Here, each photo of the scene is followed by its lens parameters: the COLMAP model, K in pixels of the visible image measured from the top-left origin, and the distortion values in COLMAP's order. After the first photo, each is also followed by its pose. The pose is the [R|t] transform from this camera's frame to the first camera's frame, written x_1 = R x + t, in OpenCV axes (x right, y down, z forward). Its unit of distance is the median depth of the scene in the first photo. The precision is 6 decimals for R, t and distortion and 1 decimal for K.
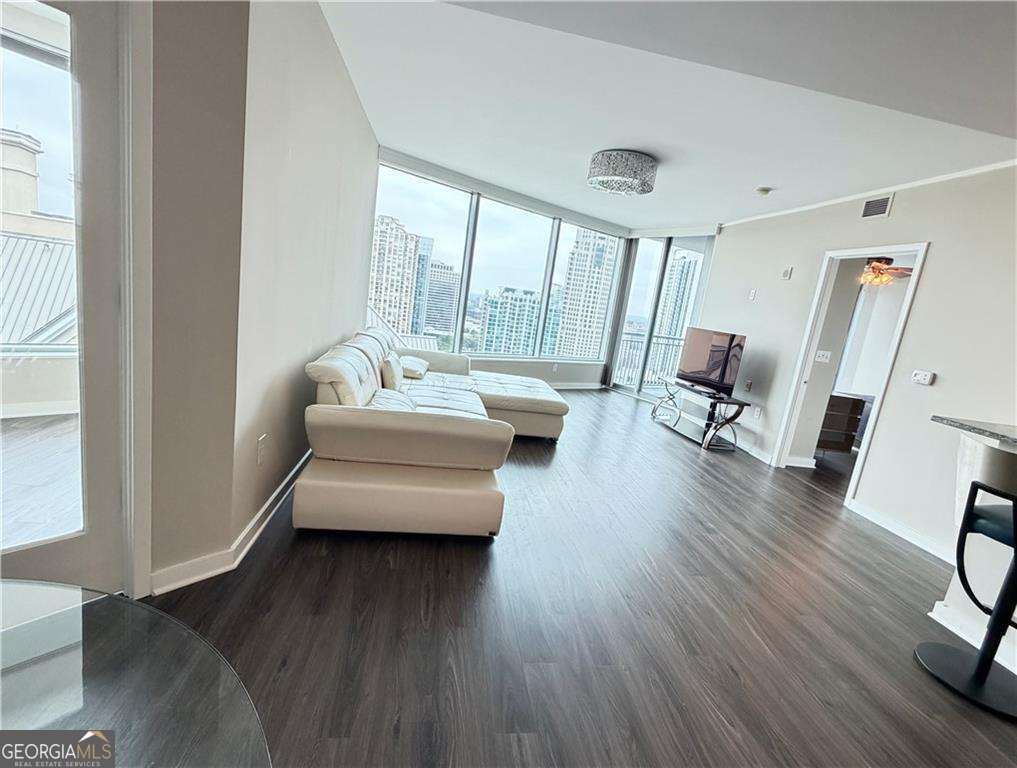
lens RADIAL K [[472.3, 0, 504.5], [0, 472.3, 379.8], [0, 0, 1]] dist [0.011971, 0.000384]
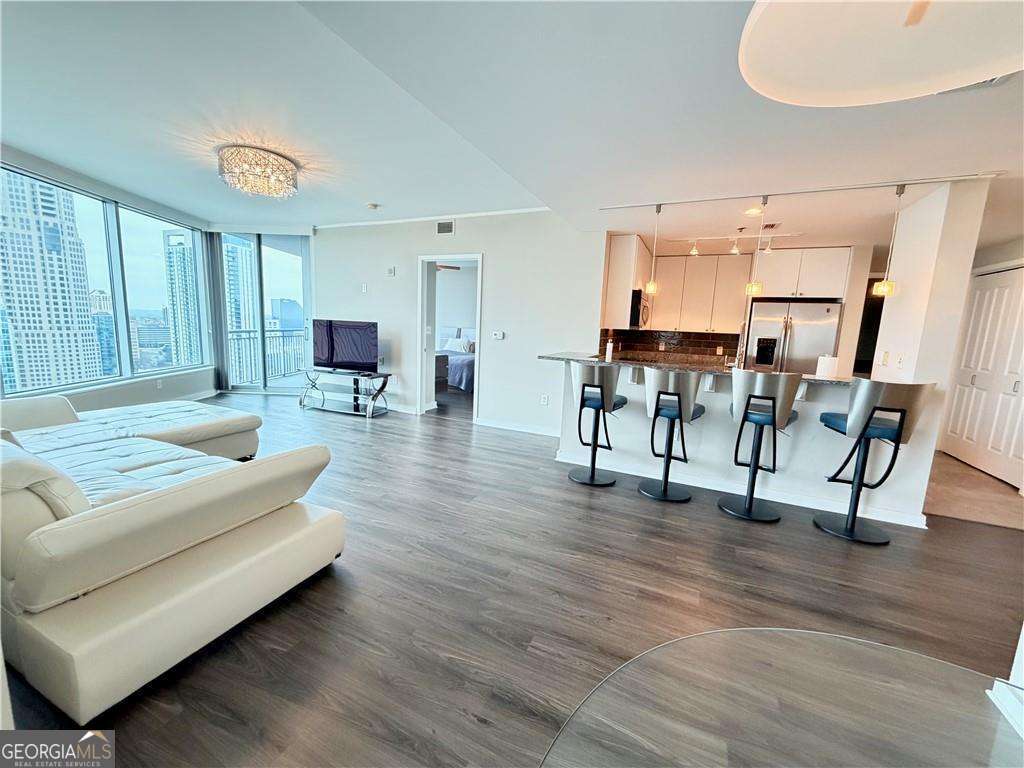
lens RADIAL K [[412.0, 0, 508.5], [0, 412.0, 382.8], [0, 0, 1]] dist [0.000321, 0.000227]
pose [[0.541891, -0.235841, 0.806681, -0.219898], [0.183315, 0.969878, 0.160411, -0.047456], [-0.820213, 0.060952, 0.568801, 0.100971]]
